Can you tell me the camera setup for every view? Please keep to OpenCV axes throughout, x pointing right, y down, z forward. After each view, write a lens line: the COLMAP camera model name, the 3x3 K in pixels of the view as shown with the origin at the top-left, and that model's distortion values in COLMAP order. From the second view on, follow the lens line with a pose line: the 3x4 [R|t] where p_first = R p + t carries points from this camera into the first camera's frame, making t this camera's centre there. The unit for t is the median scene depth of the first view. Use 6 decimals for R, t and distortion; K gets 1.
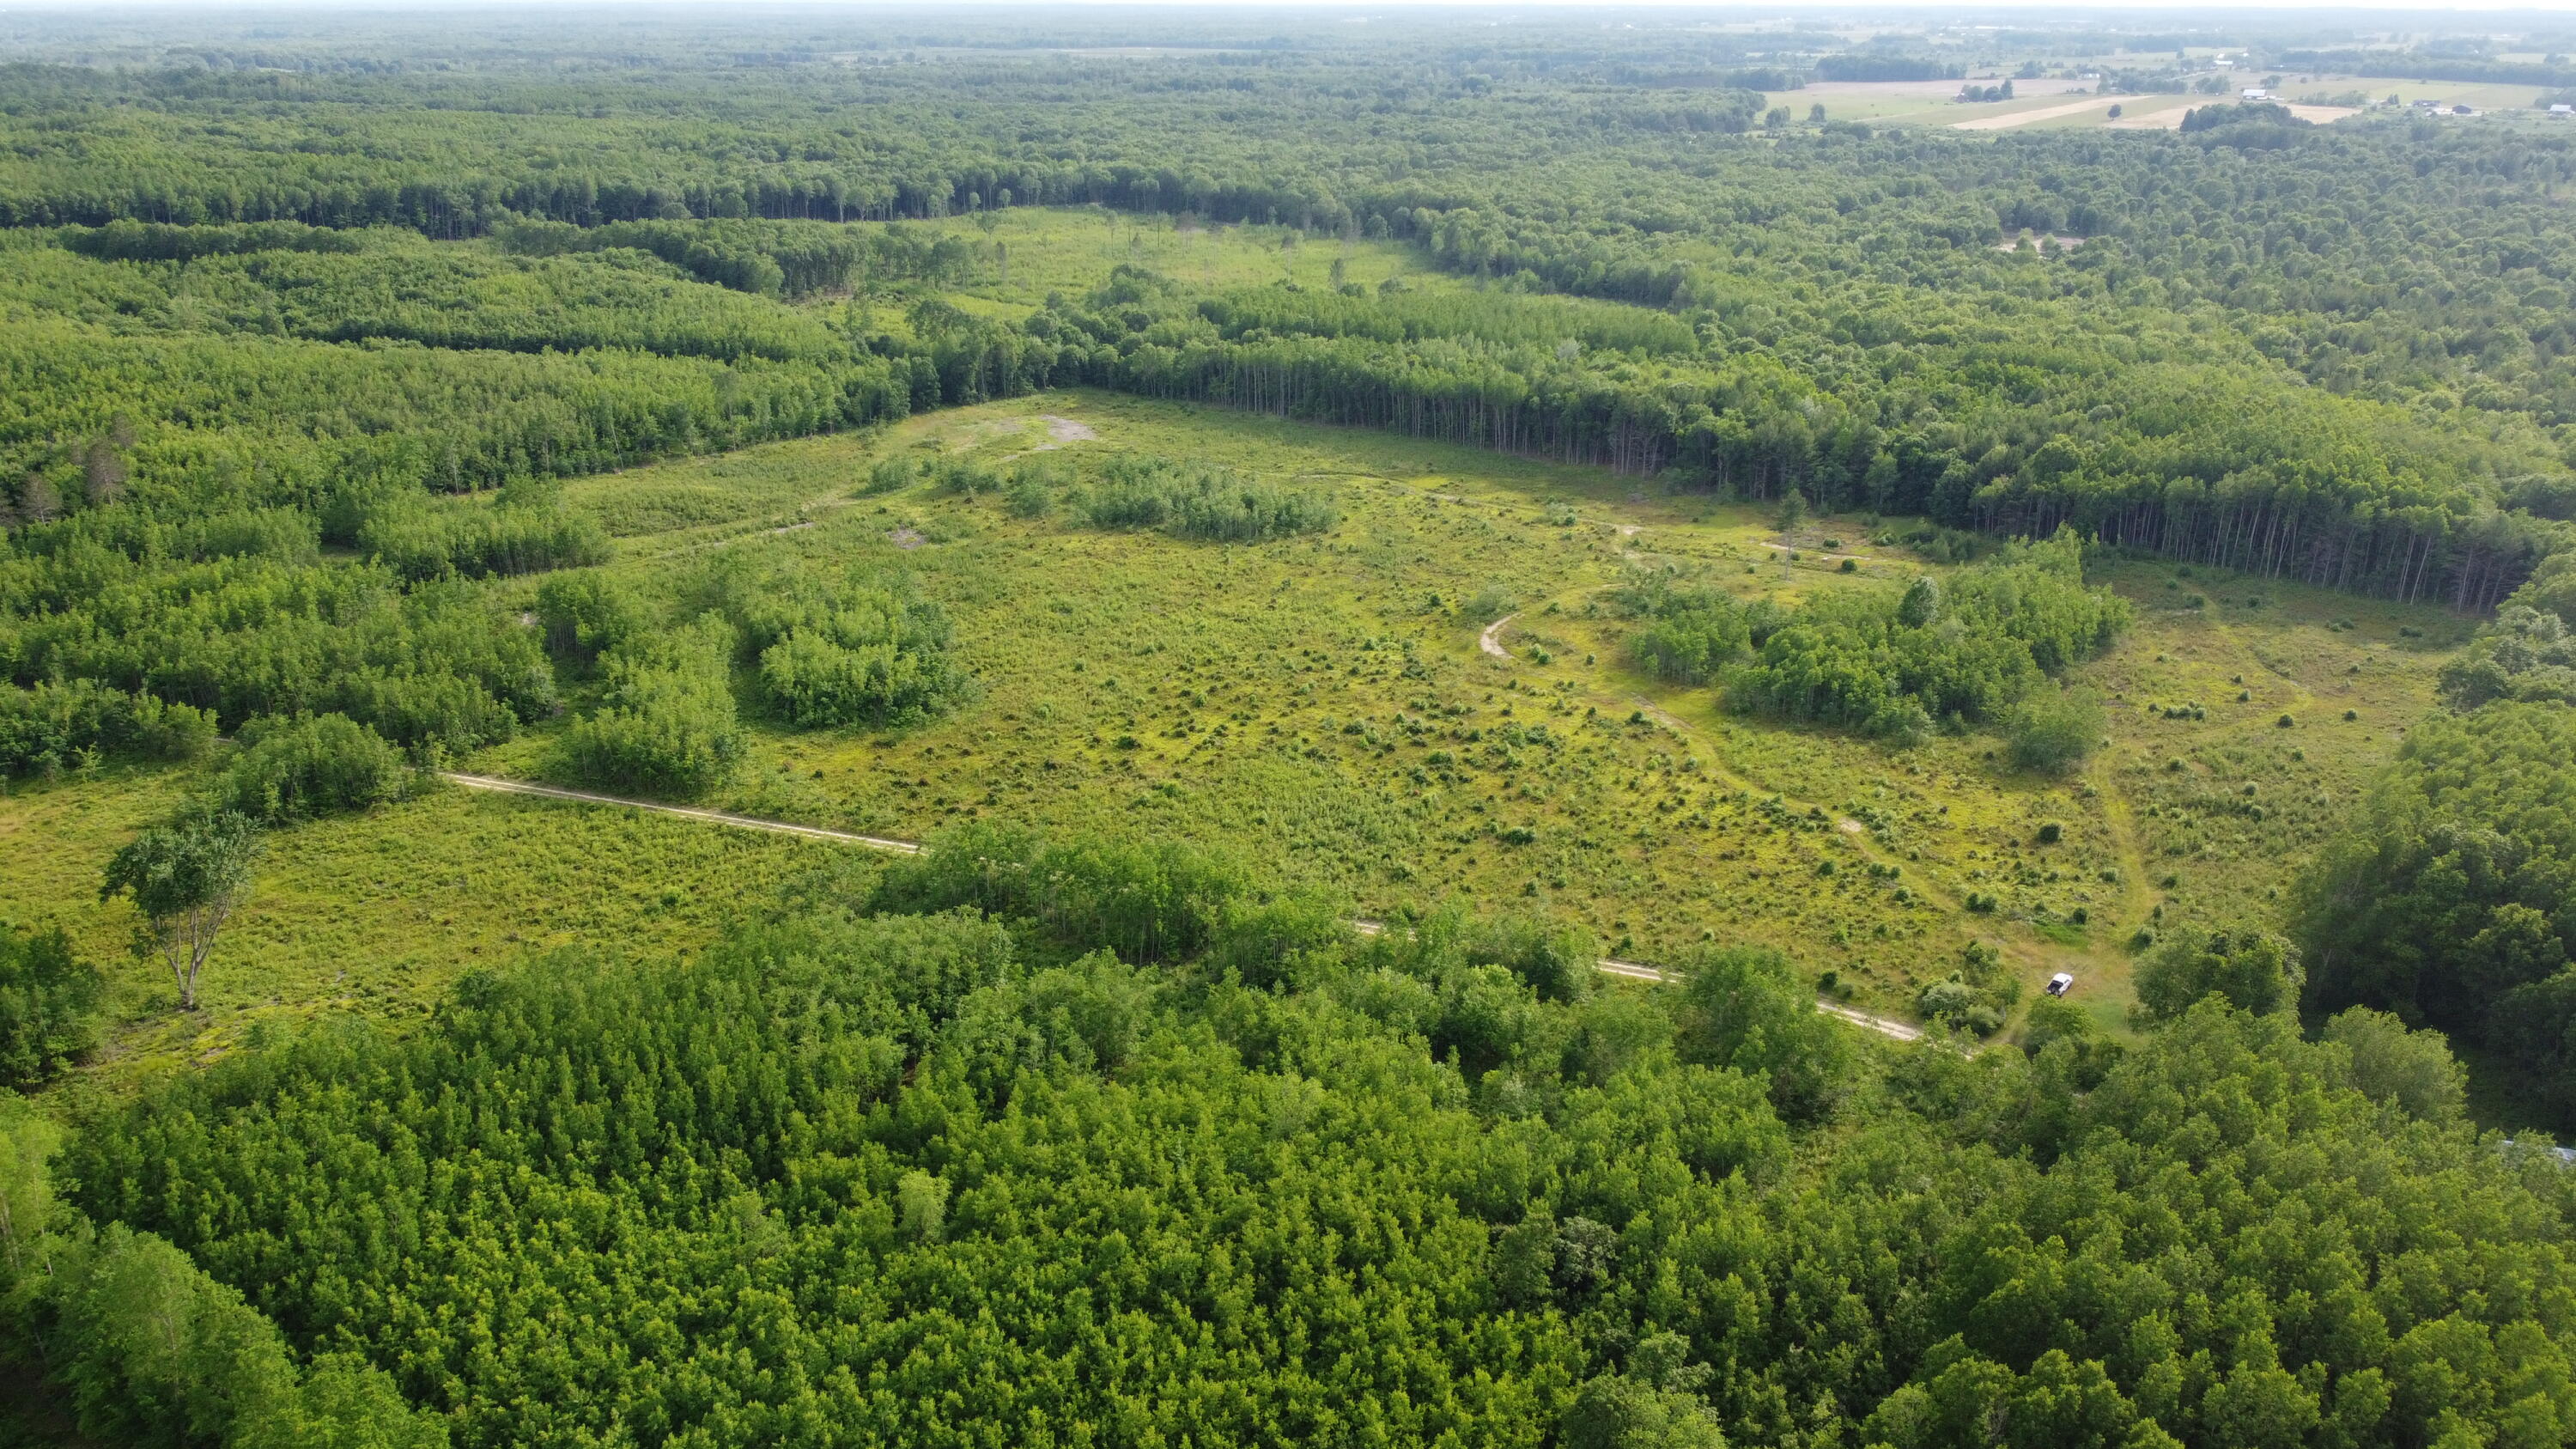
lens RADIAL K [[1925.8, 0, 1288.0], [0, 1925.8, 724.5], [0, 0, 1]] dist [0.011170, -0.017031]
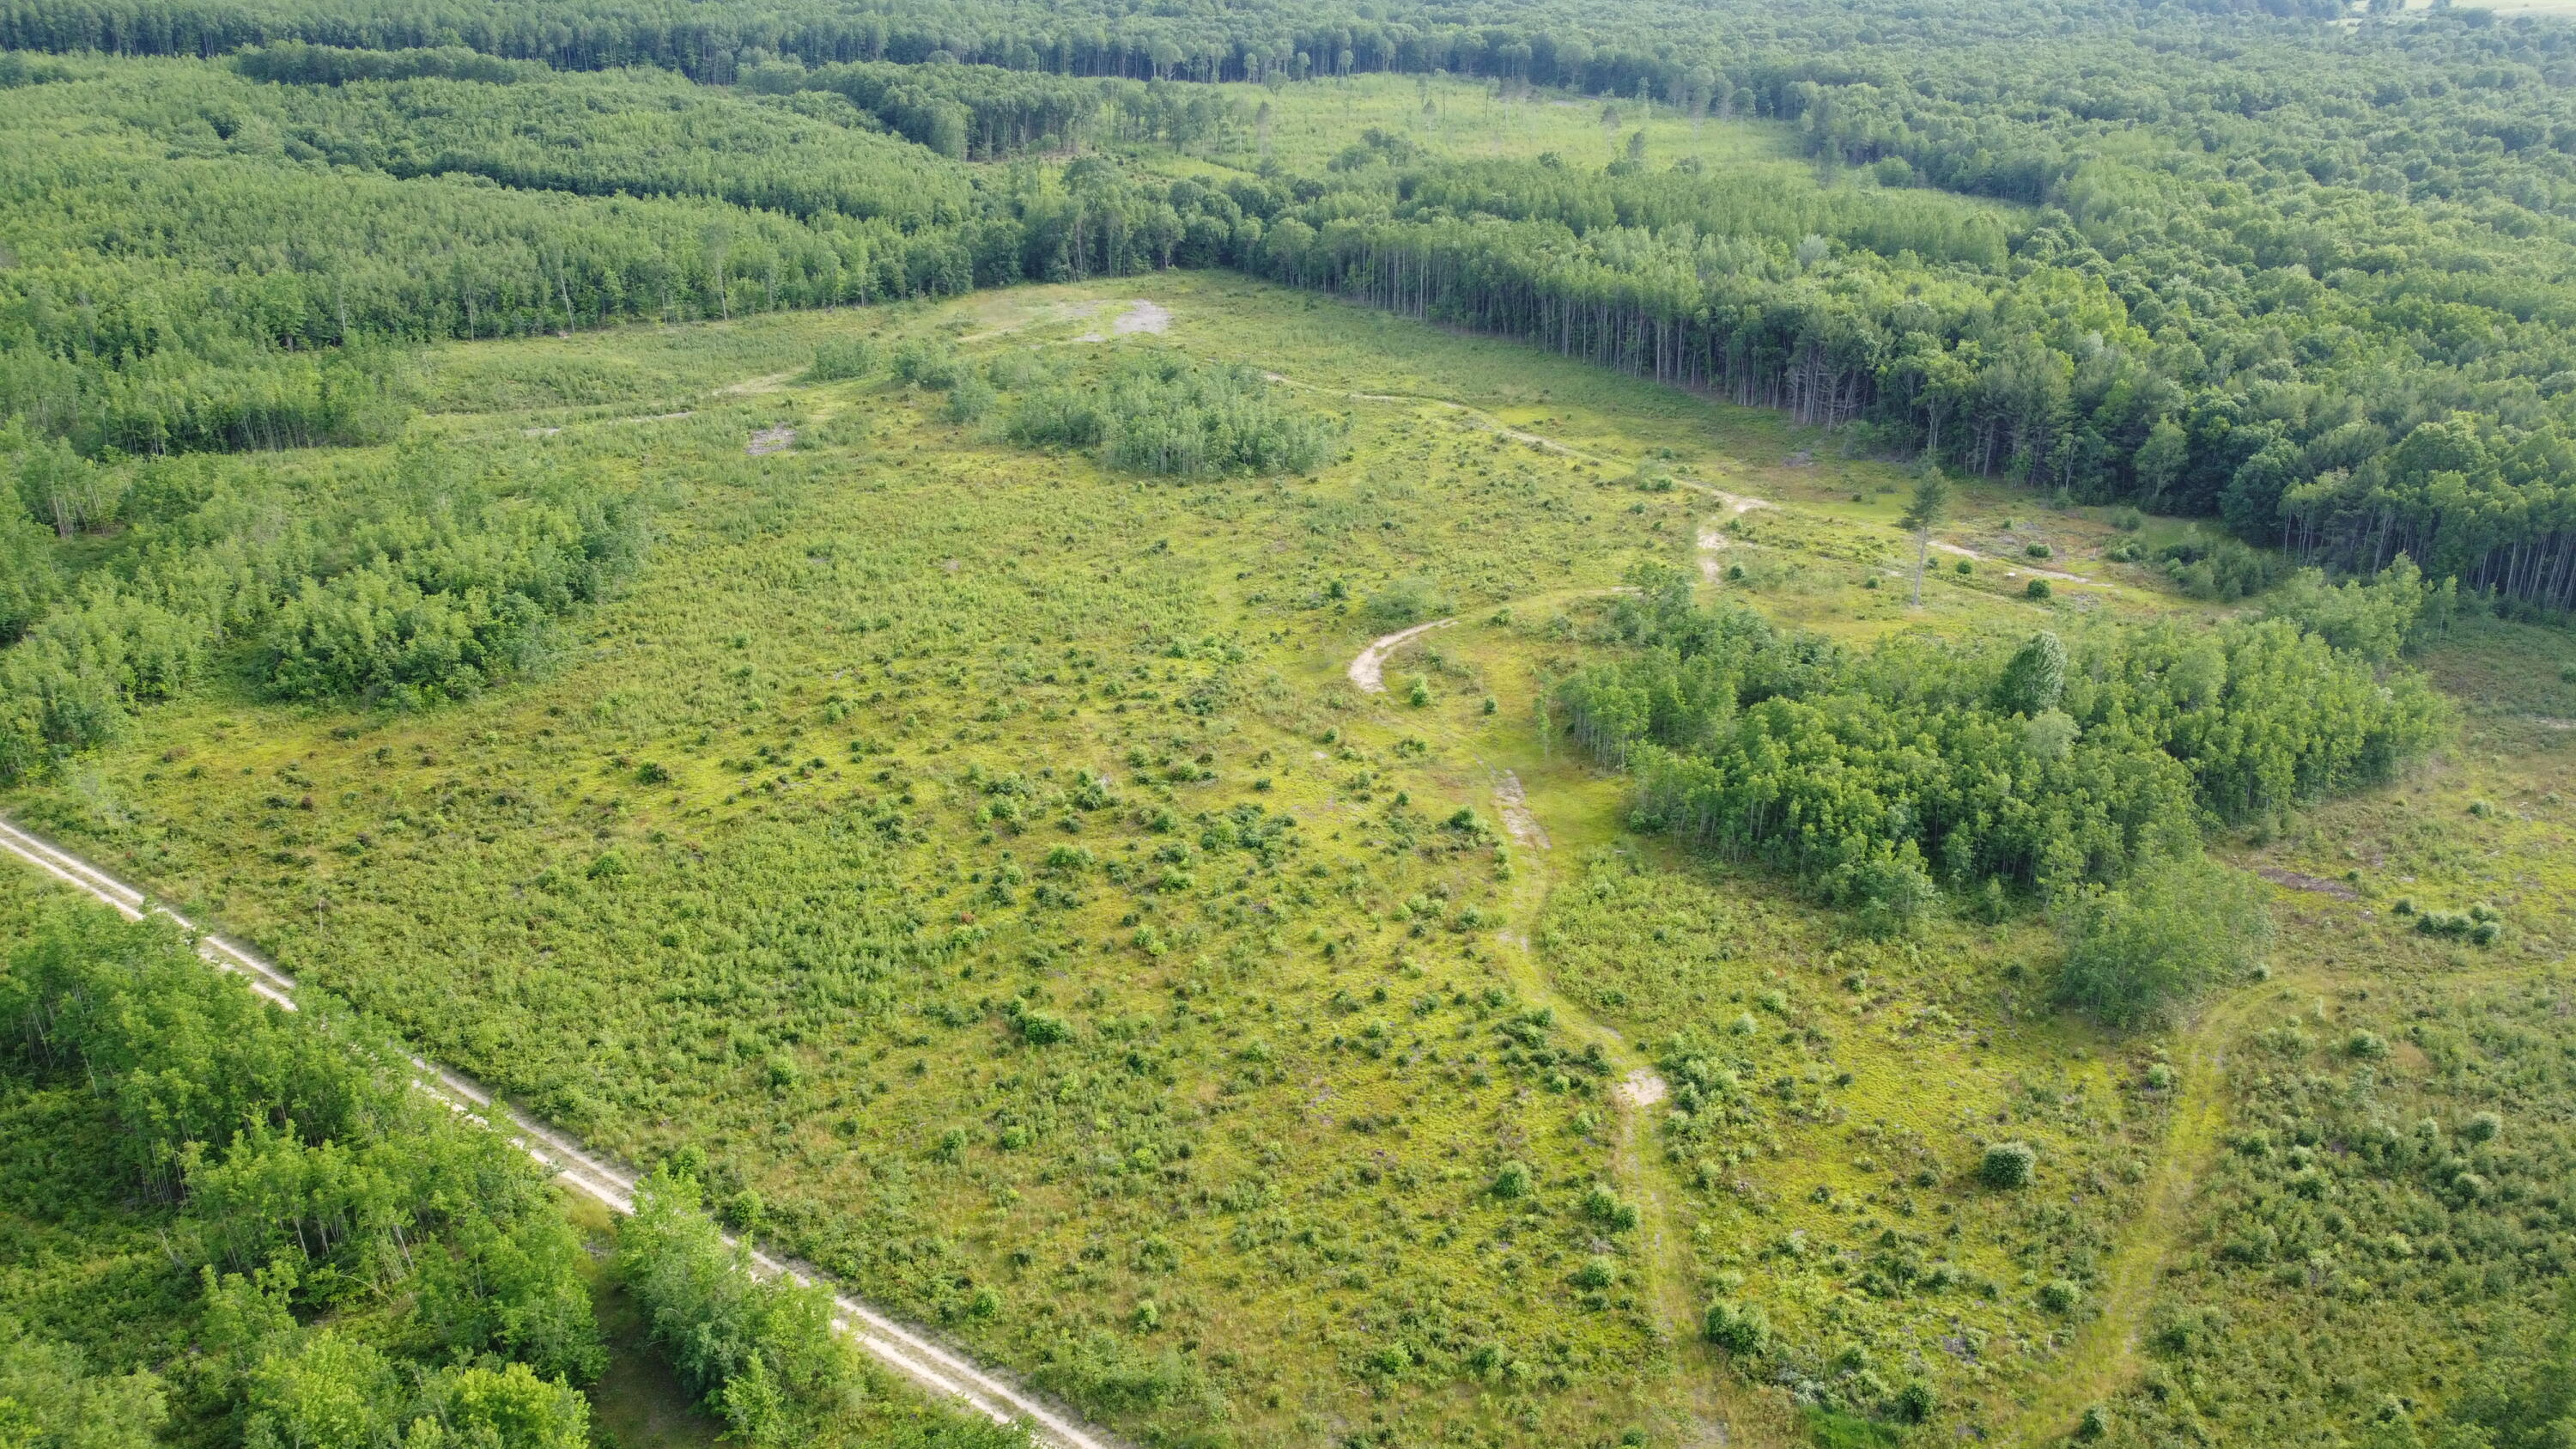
lens RADIAL K [[1925.8, 0, 1288.0], [0, 1925.8, 724.5], [0, 0, 1]] dist [0.011170, -0.017031]
pose [[0.959791, 0.112516, -0.257180, 0.177699], [-0.099728, 0.993064, 0.062279, -0.042082], [0.262403, -0.034127, 0.964355, 0.239557]]
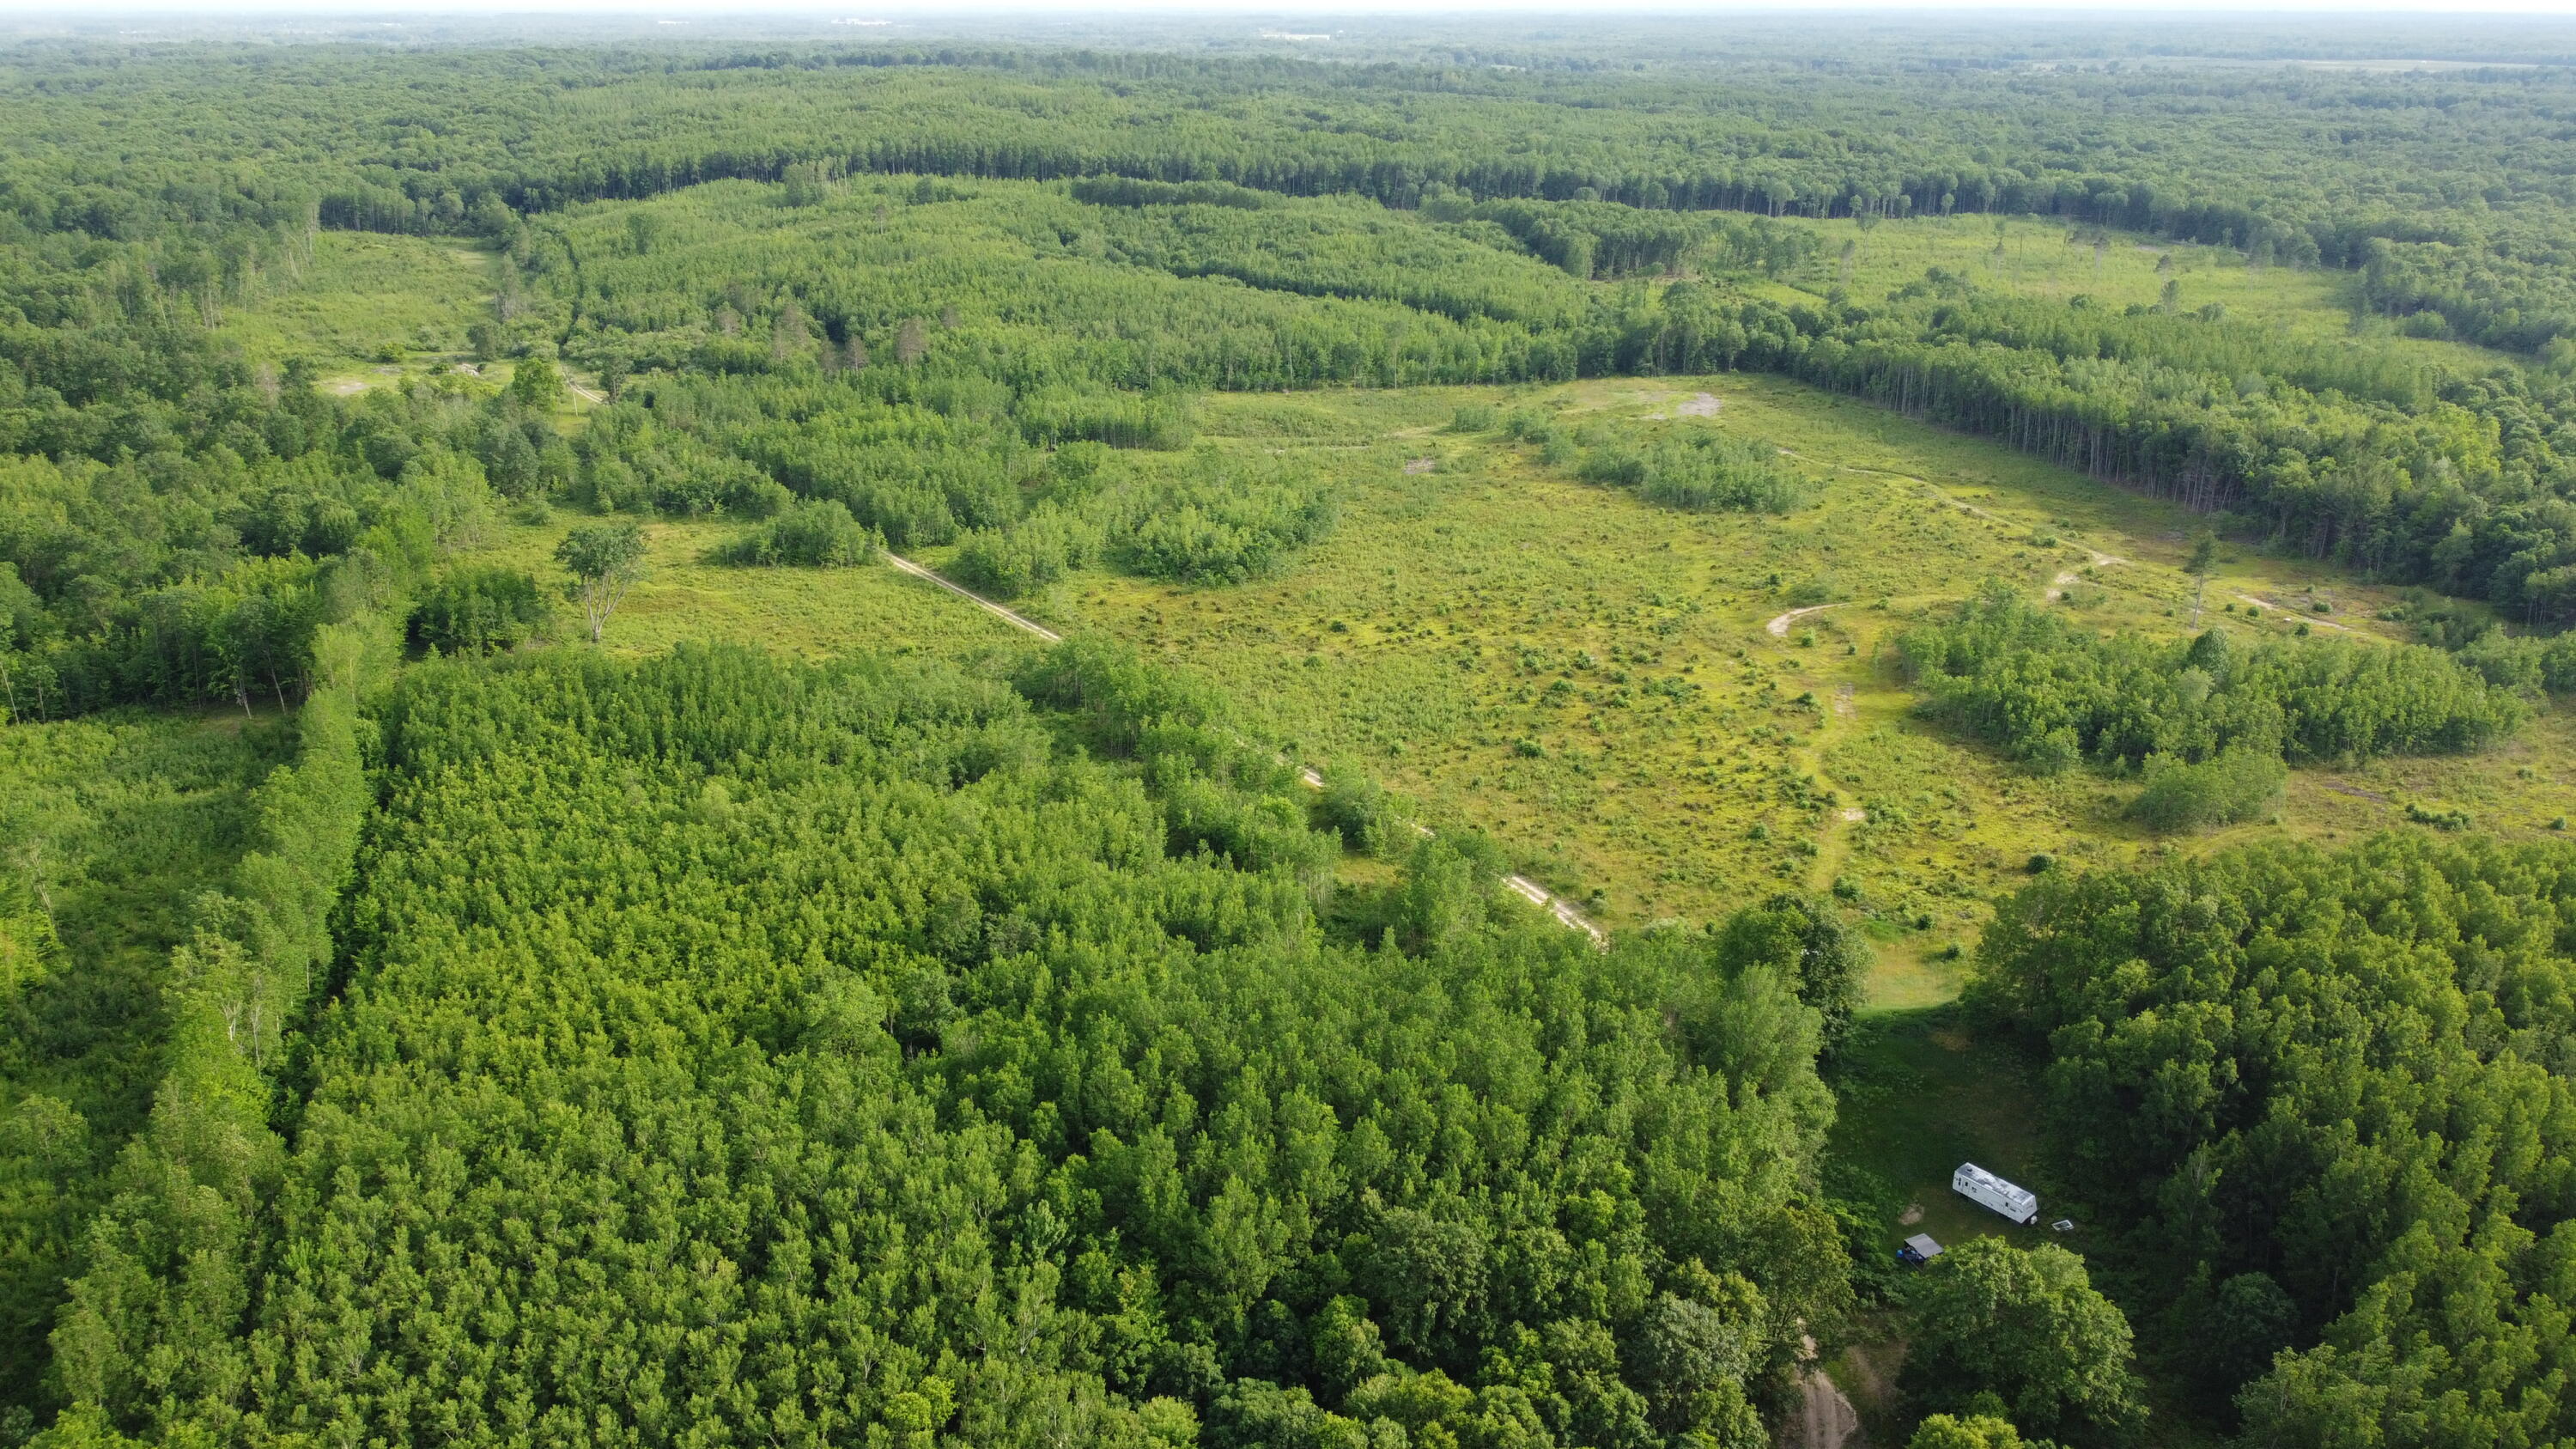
lens RADIAL K [[1939.1, 0, 1288.0], [0, 1939.1, 724.5], [0, 0, 1]] dist [-0.007340, -0.012185]
pose [[0.819061, 0.198559, -0.538250, 0.321854], [-0.200466, 0.978112, 0.055772, 0.004828], [0.537543, 0.062220, 0.840938, -0.011525]]
